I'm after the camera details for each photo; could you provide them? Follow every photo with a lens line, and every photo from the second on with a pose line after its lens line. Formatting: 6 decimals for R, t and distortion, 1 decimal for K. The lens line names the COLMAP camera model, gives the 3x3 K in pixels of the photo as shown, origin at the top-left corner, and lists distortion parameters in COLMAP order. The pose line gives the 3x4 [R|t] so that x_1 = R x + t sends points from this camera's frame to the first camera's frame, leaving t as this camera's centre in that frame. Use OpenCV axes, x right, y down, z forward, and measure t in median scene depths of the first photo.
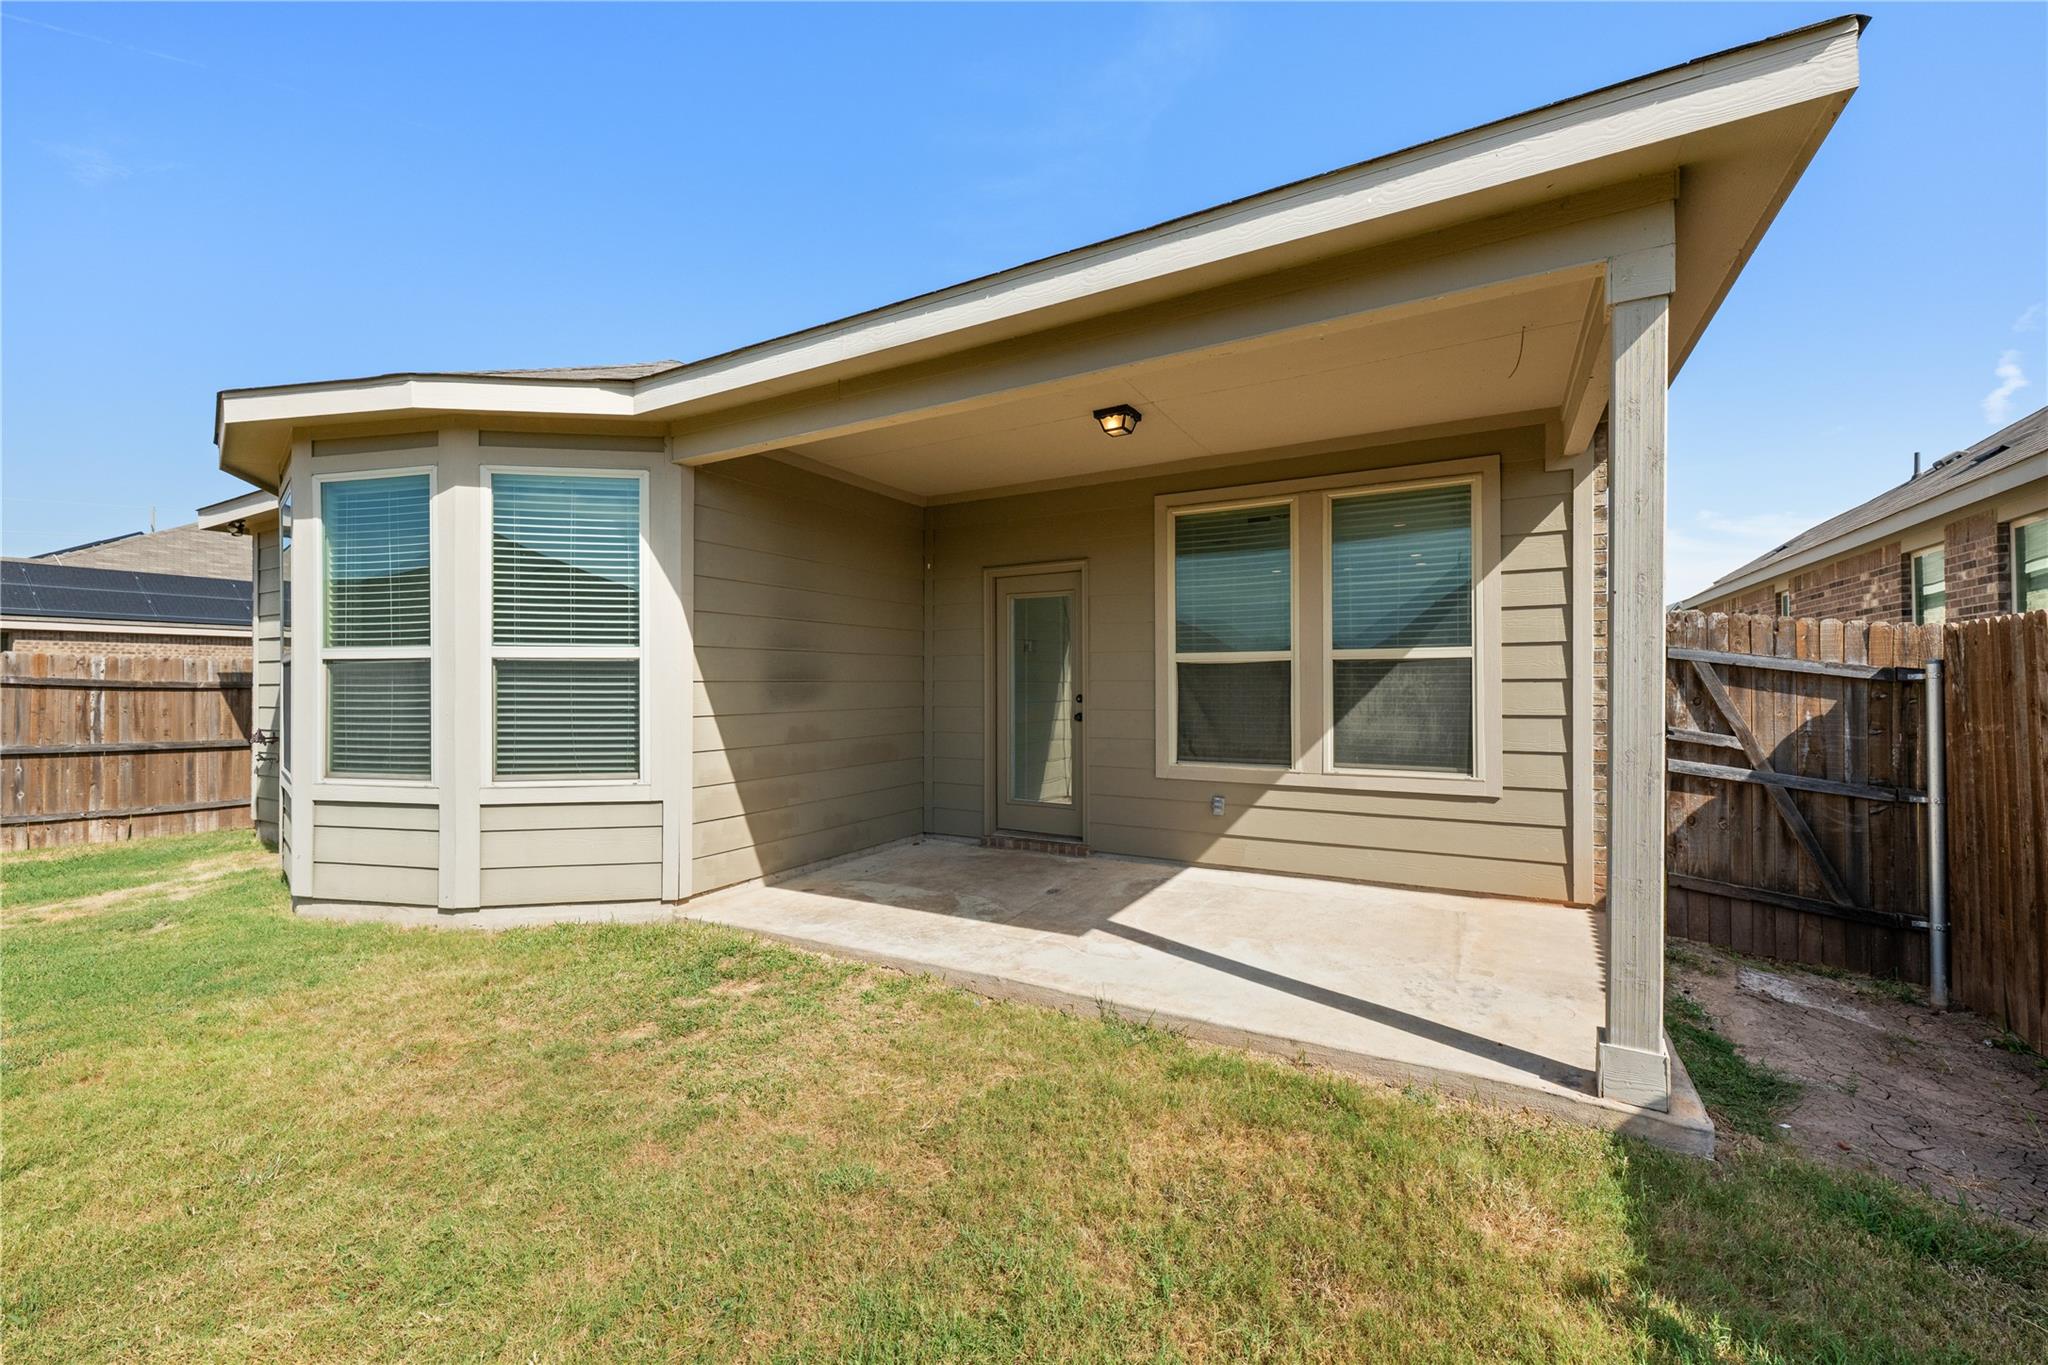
lens RADIAL K [[819.4, 0, 1024.0], [0, 819.4, 682.5], [0, 0, 1]] dist [0.010286, 0.000001]
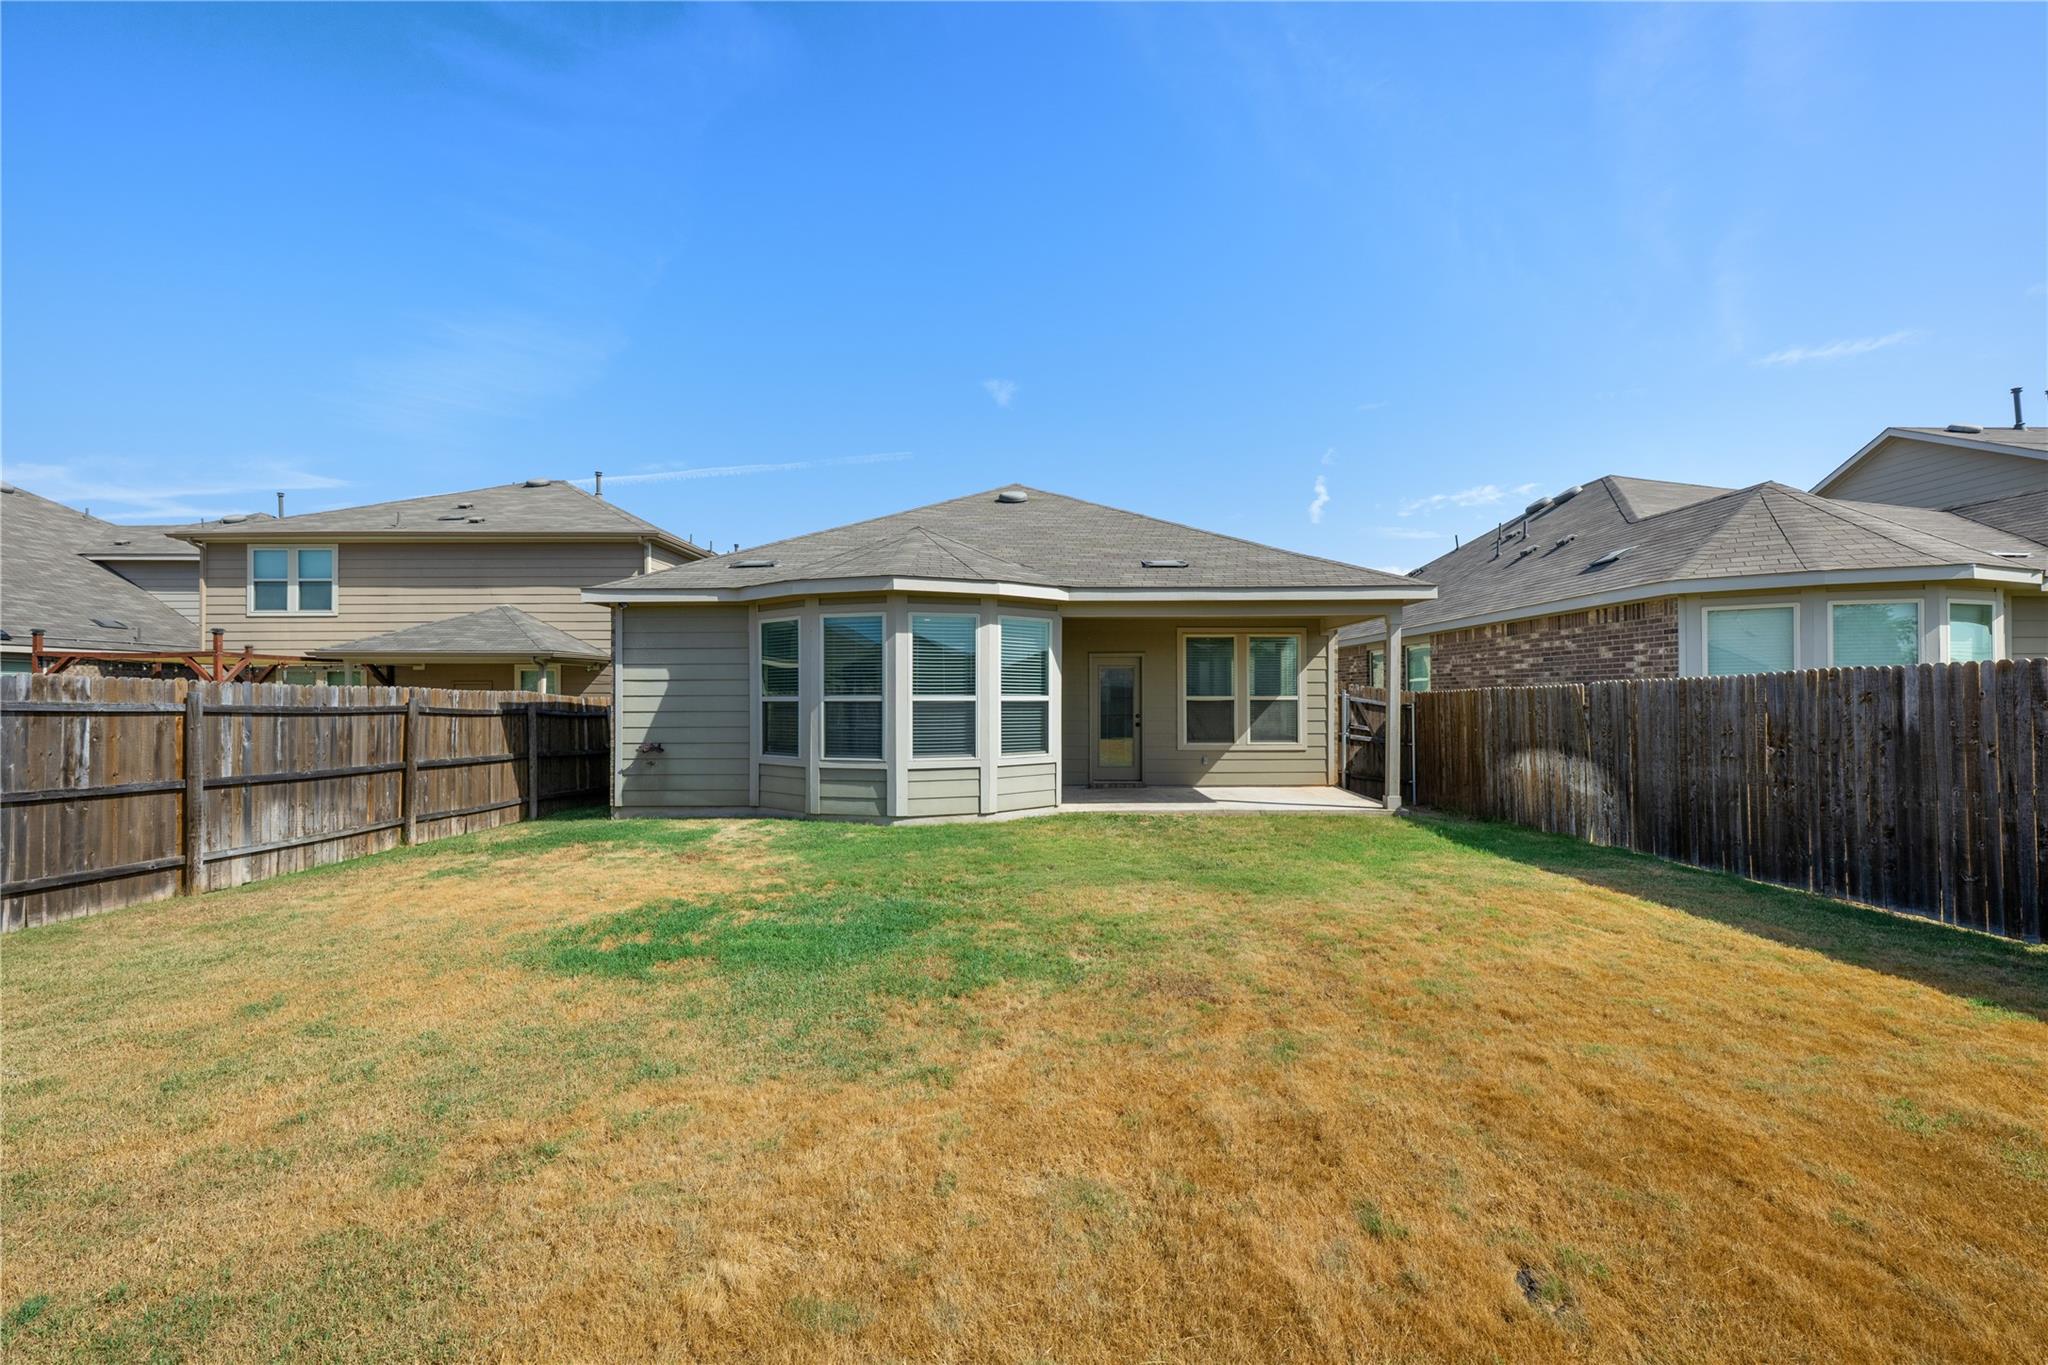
lens RADIAL K [[820.9, 0, 1024.6], [0, 820.9, 690.7], [0, 0, 1]] dist [0.000384, -0.000111]
pose [[0.865967, 0.005702, 0.500068, -1.674451], [-0.001557, 0.999961, -0.008707, -0.037374], [-0.500099, 0.006761, 0.865942, -0.952333]]
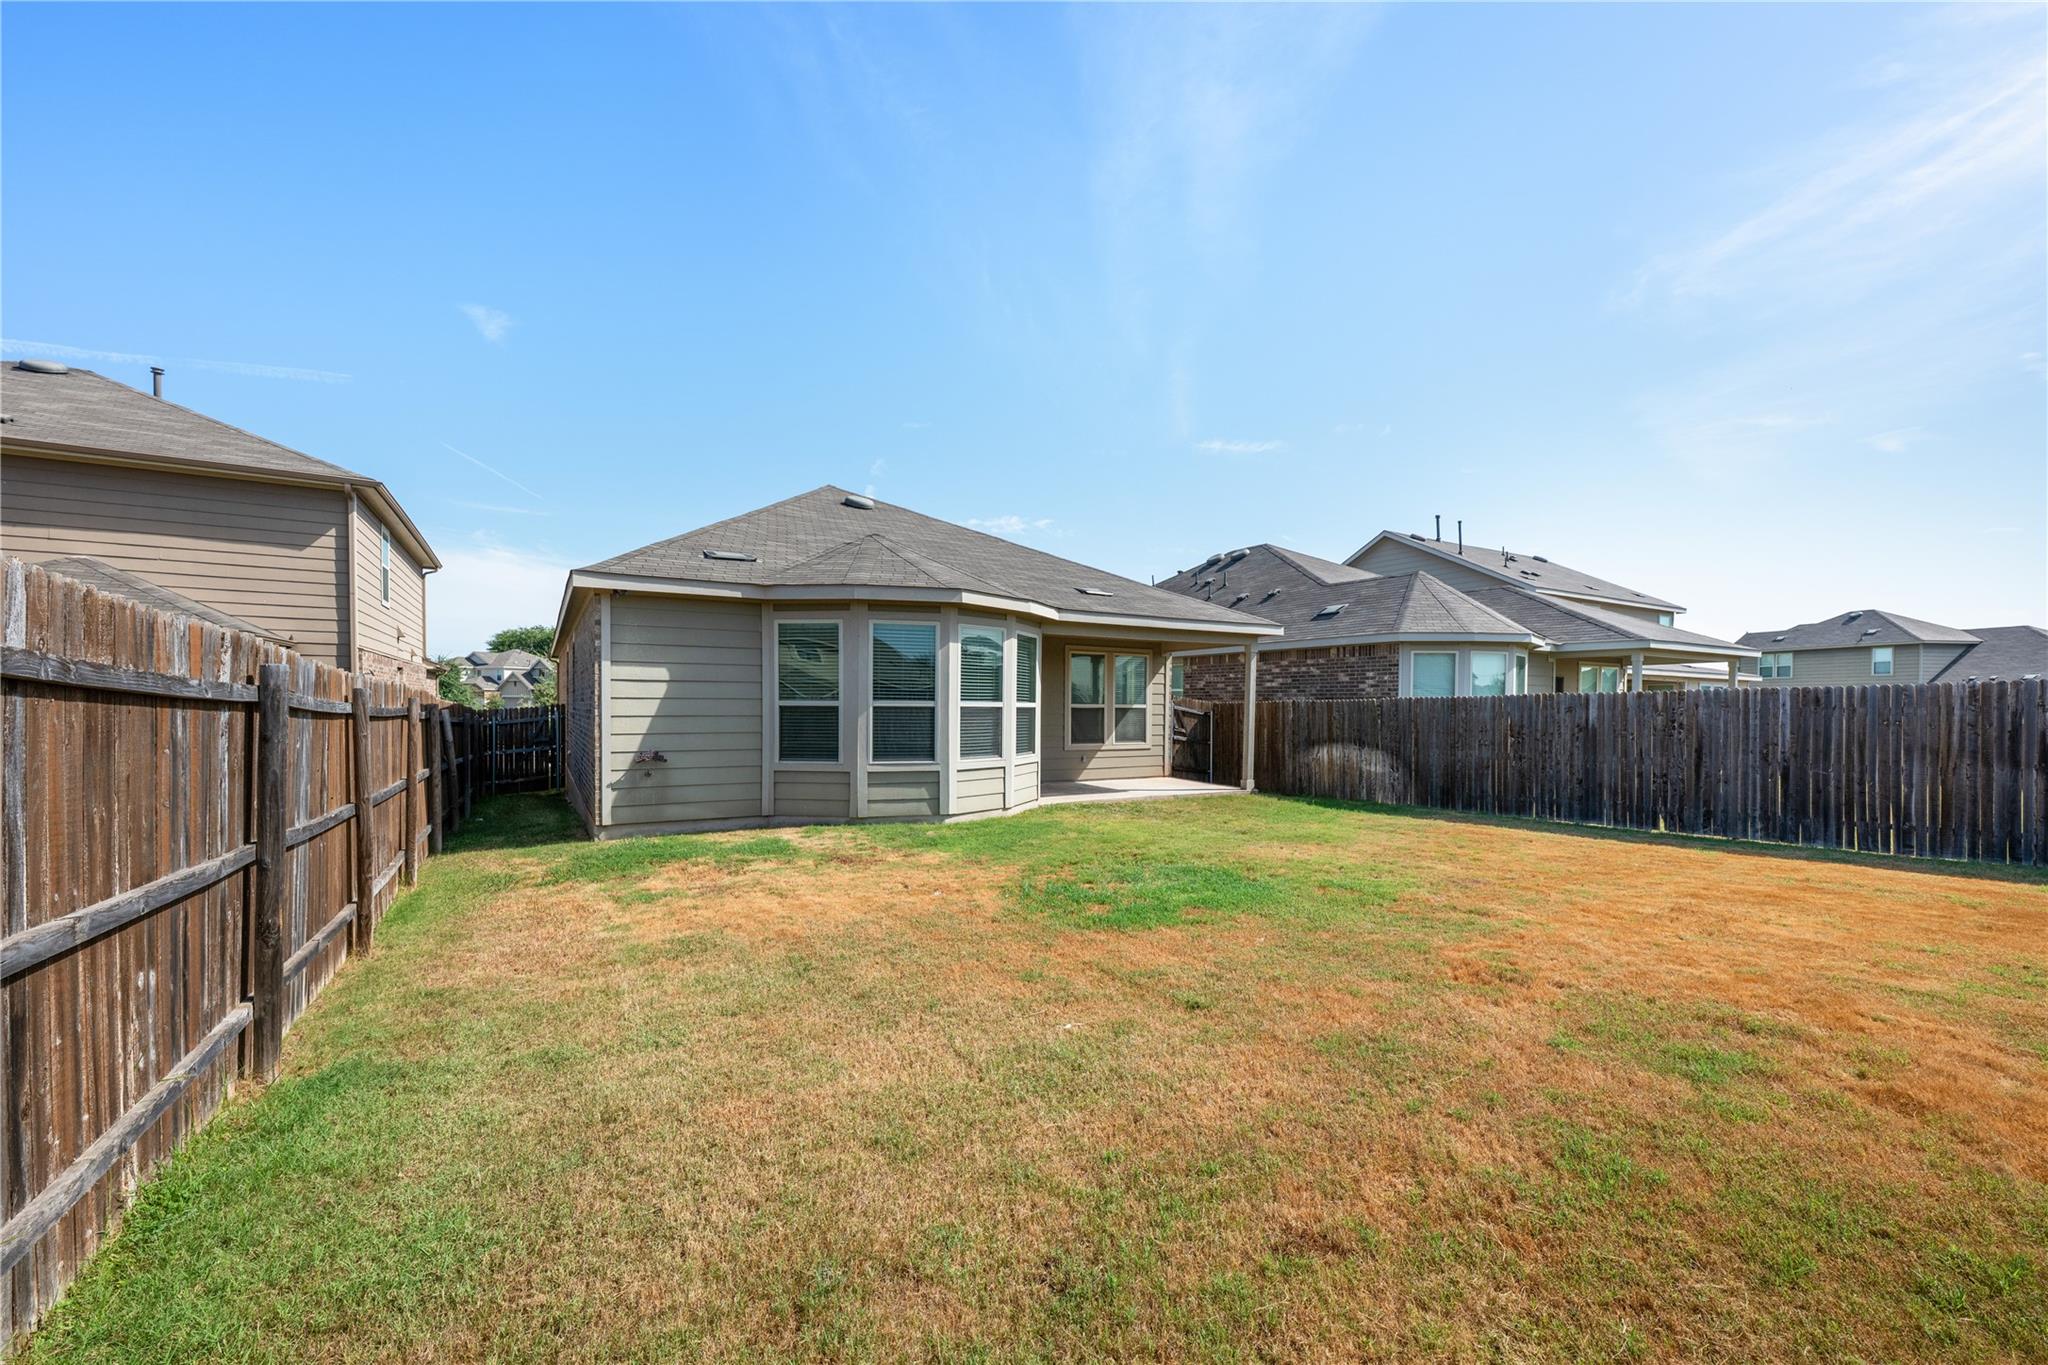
lens RADIAL K [[837.9, 0, 1047.4], [0, 837.9, 720.1], [0, 0, 1]] dist [0.000220, -0.000011]
pose [[0.474602, -0.008164, 0.880162, -2.786244], [-0.011130, 0.999821, 0.015275, -0.029729], [-0.880130, -0.017045, 0.474427, -0.293692]]
